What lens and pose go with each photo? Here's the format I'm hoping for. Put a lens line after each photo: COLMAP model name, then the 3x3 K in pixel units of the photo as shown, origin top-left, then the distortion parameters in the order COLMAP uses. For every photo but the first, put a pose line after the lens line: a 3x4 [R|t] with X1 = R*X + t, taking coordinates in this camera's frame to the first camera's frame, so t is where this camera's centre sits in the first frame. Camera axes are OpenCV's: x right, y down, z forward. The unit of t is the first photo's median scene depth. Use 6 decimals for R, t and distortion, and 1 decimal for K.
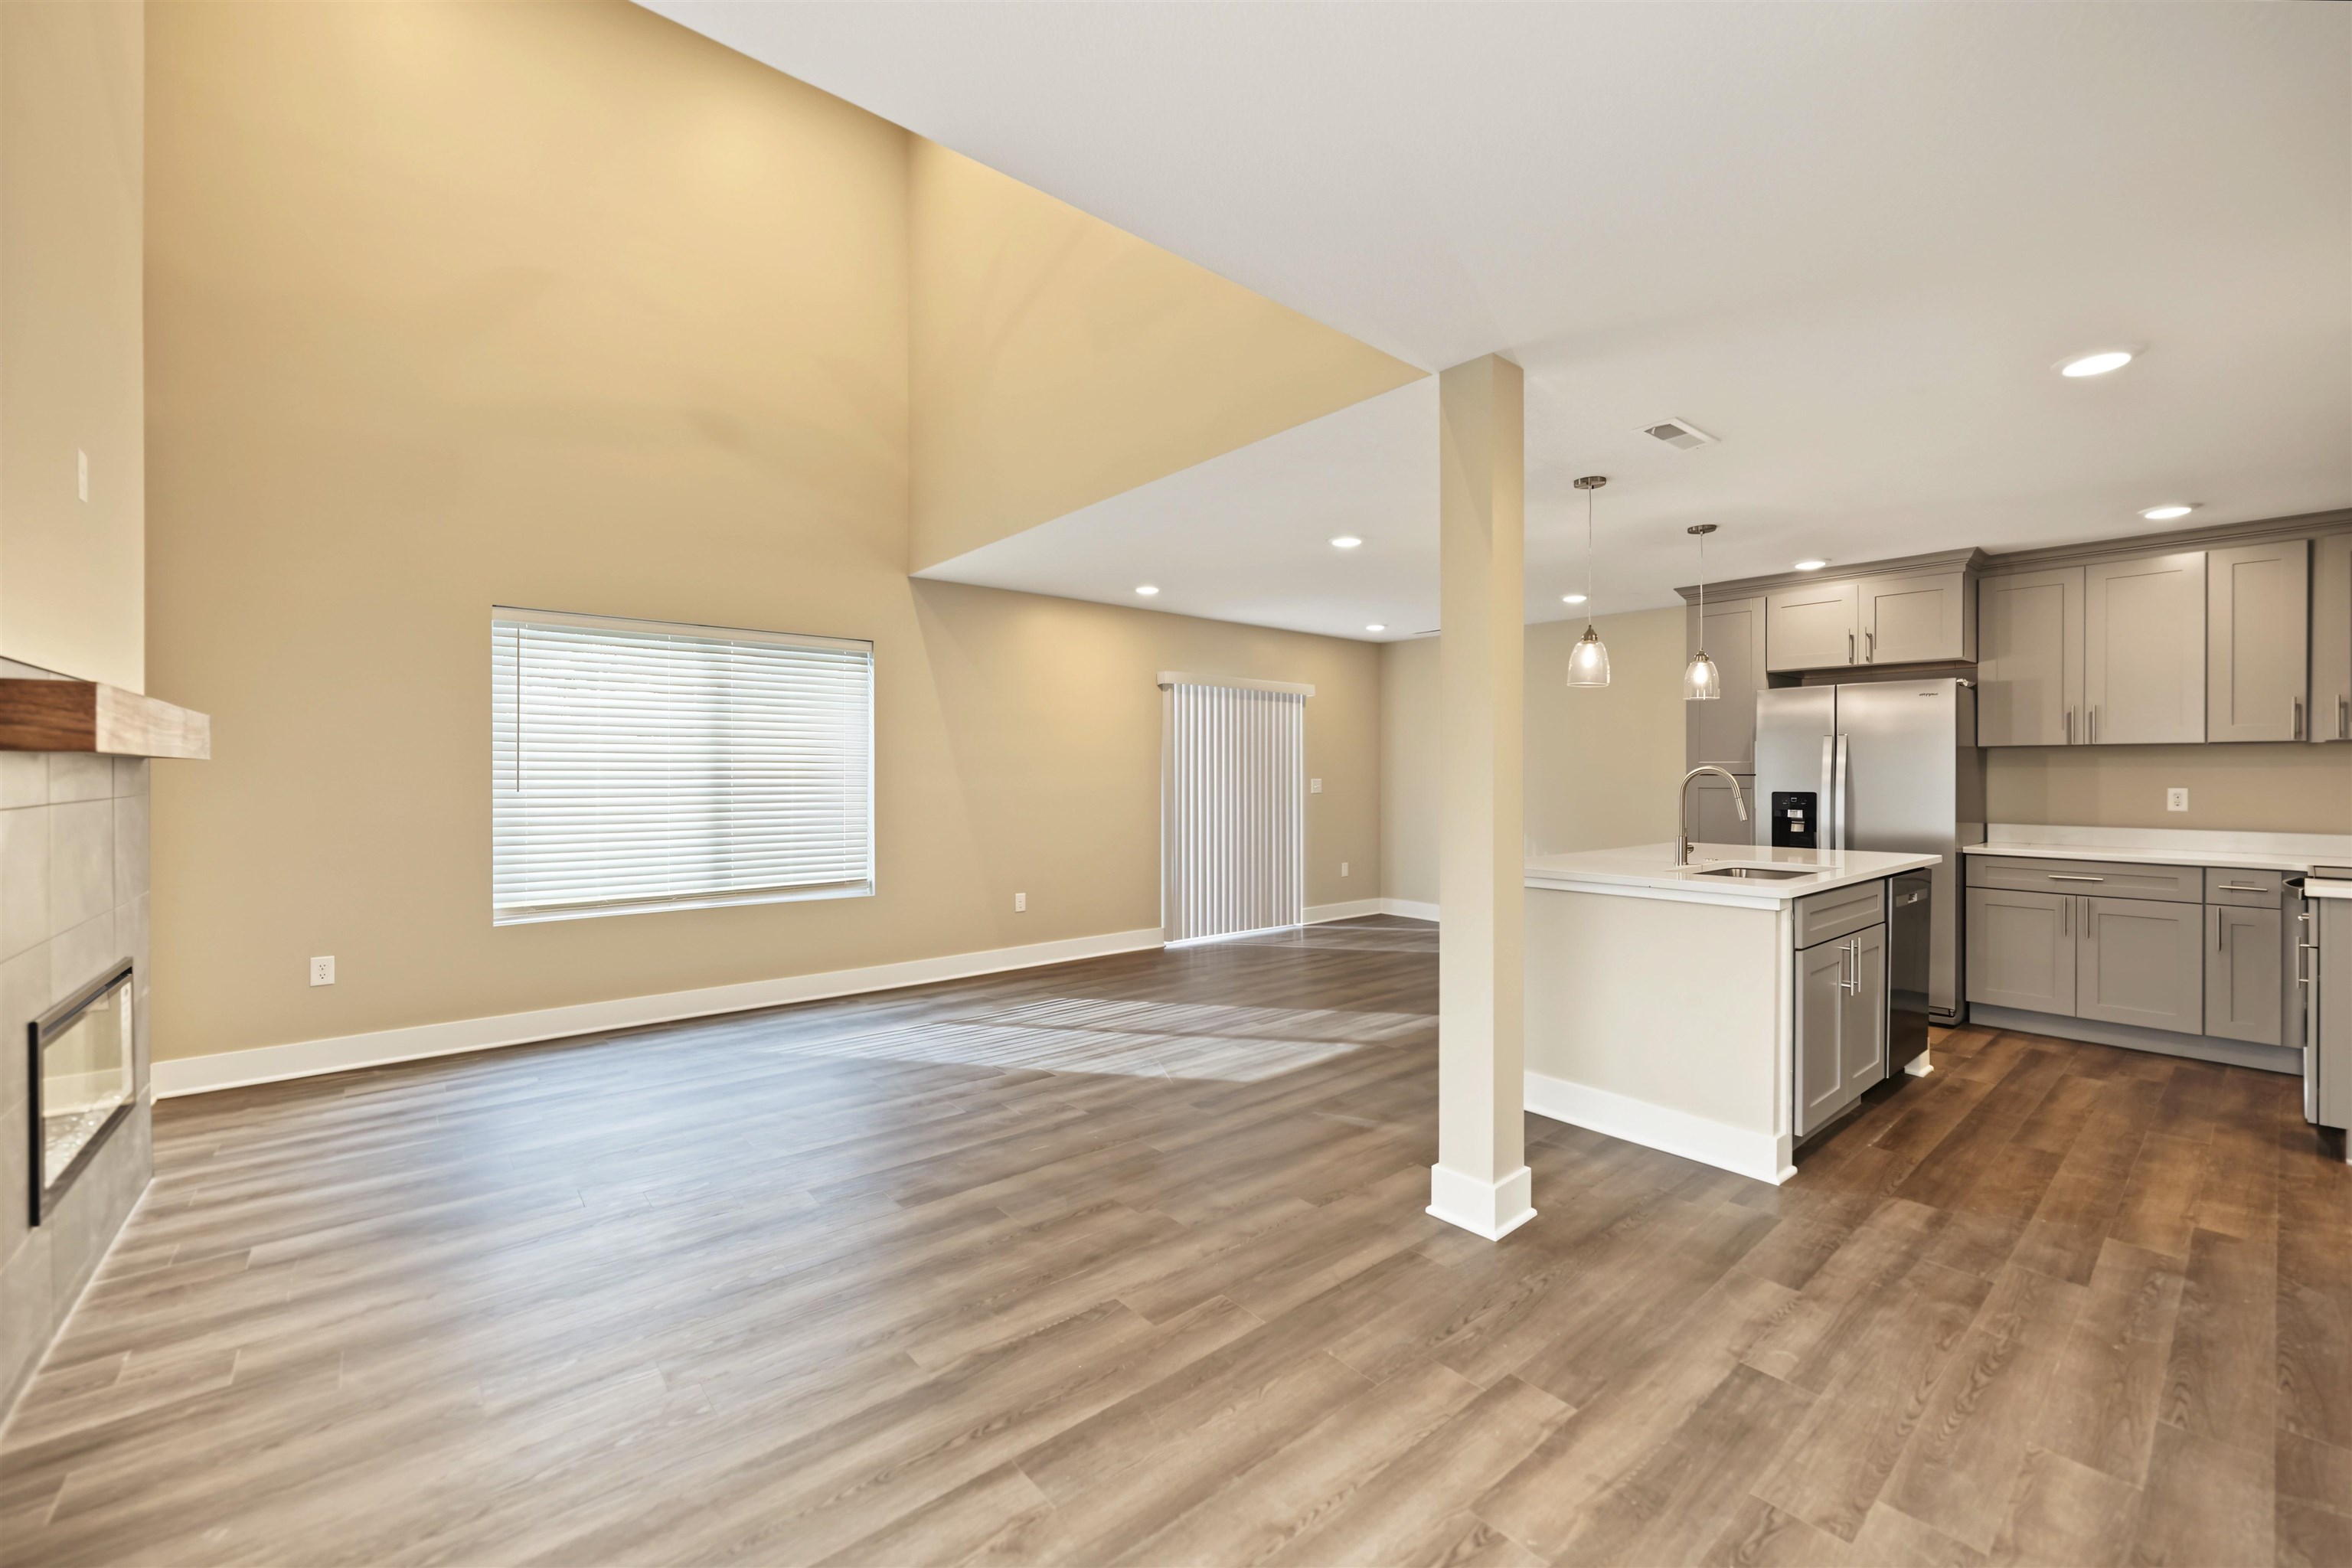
lens RADIAL K [[925.8, 0, 1184.0], [0, 925.8, 769.7], [0, 0, 1]] dist [-0.001631, -0.000346]
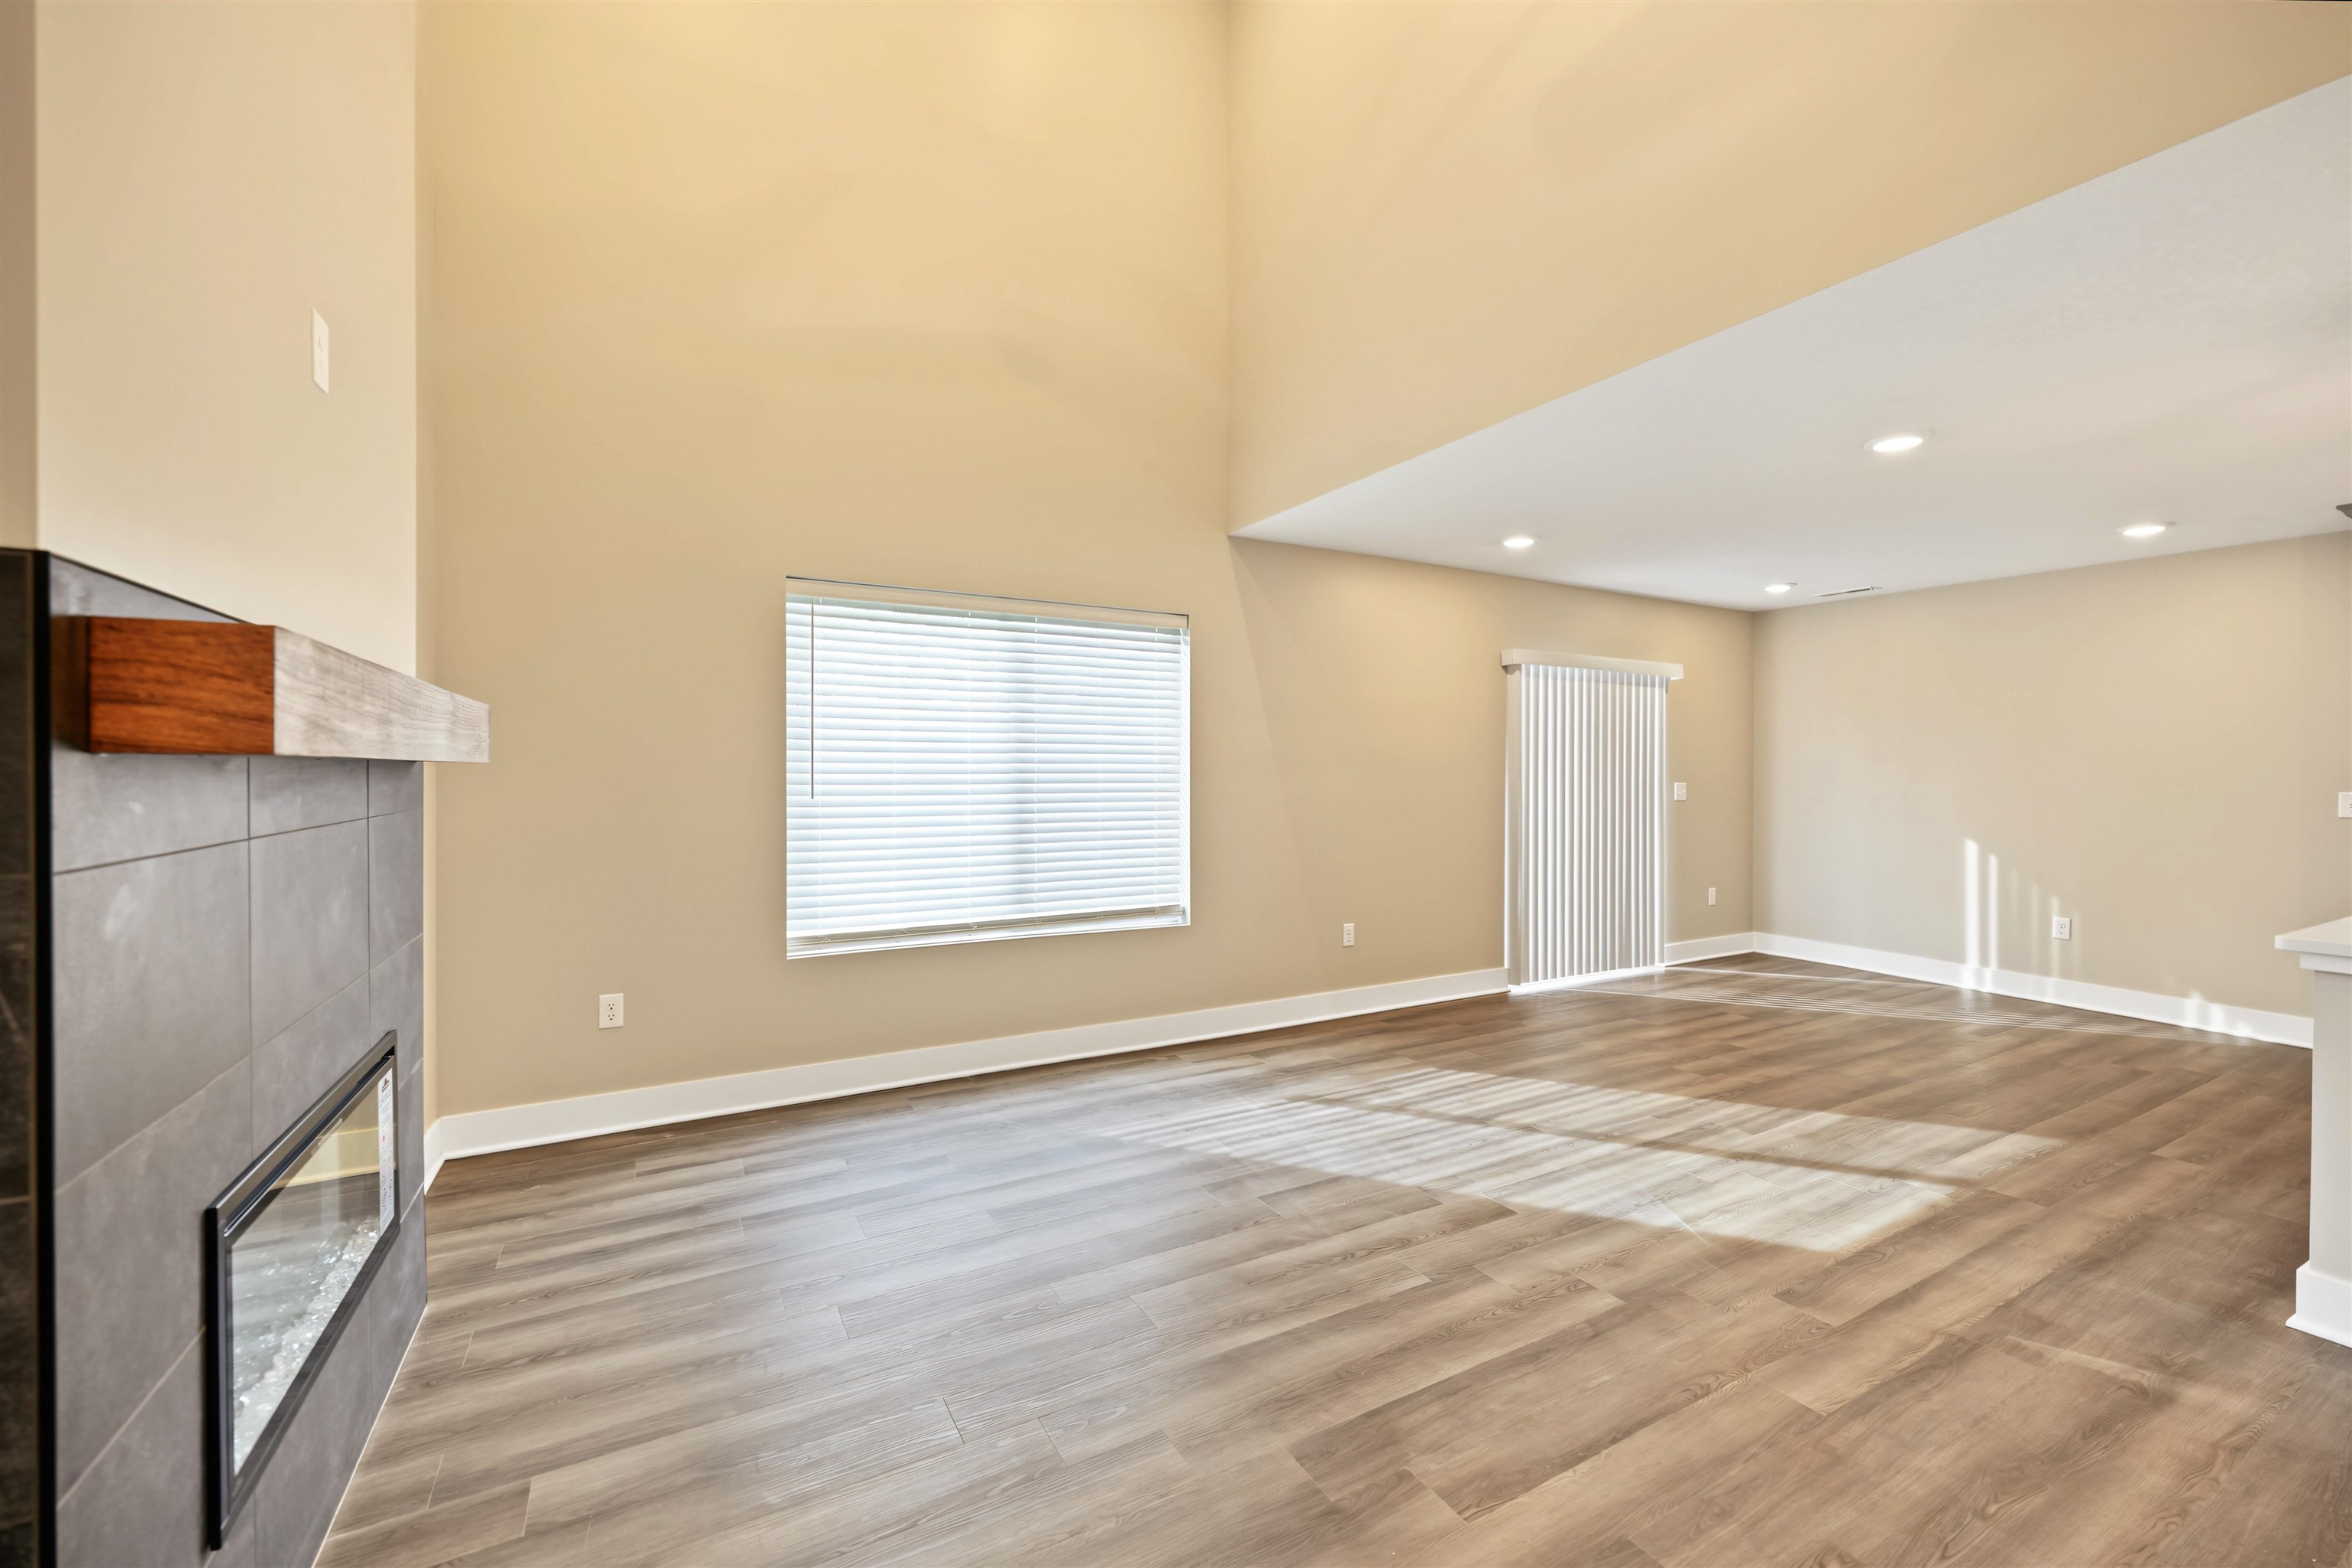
lens RADIAL K [[937.9, 0, 1184.7], [0, 937.9, 768.2], [0, 0, 1]] dist [-0.001598, -0.000386]
pose [[0.981226, 0.002166, -0.192850, -0.233930], [-0.001925, 0.999997, 0.001438, -0.005803], [0.192852, -0.001040, 0.981227, 0.240821]]
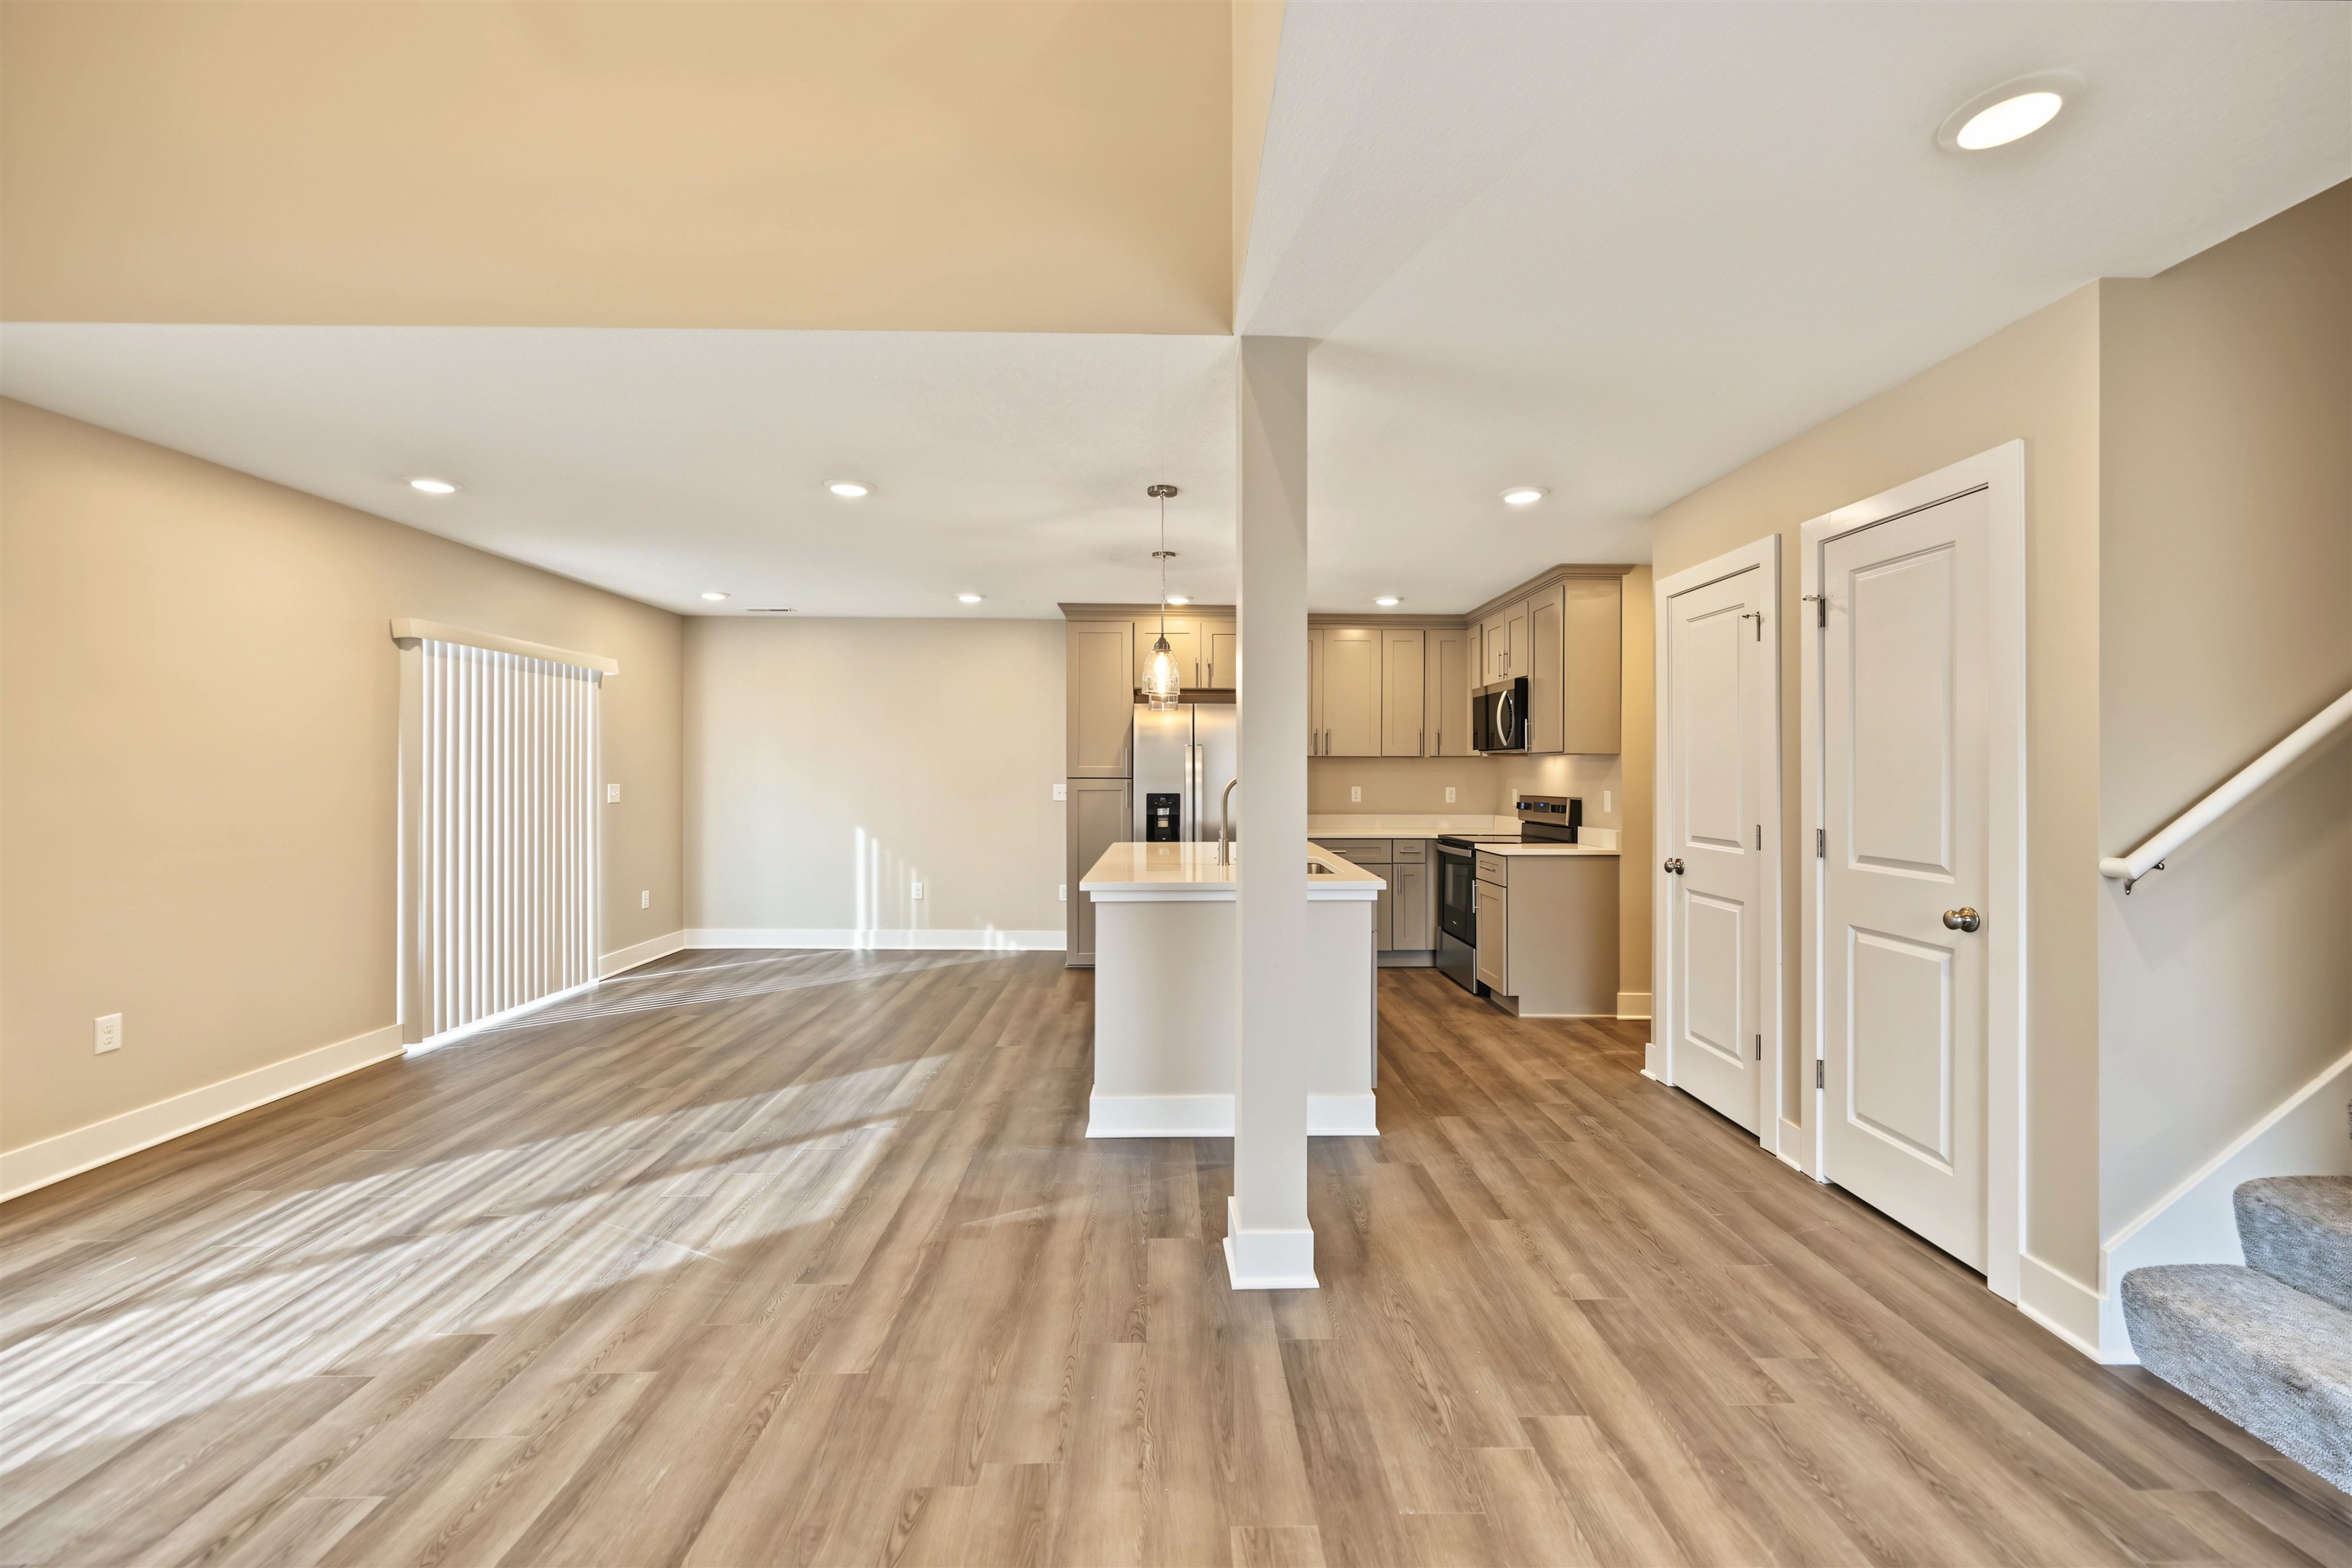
lens RADIAL K [[925.8, 0, 1184.0], [0, 925.8, 769.7], [0, 0, 1]] dist [-0.001631, -0.000346]
pose [[0.632719, 0.001219, 0.774381, -0.287431], [-0.003818, 0.999992, 0.001546, -0.009403], [-0.774372, -0.003935, 0.632718, 0.311487]]
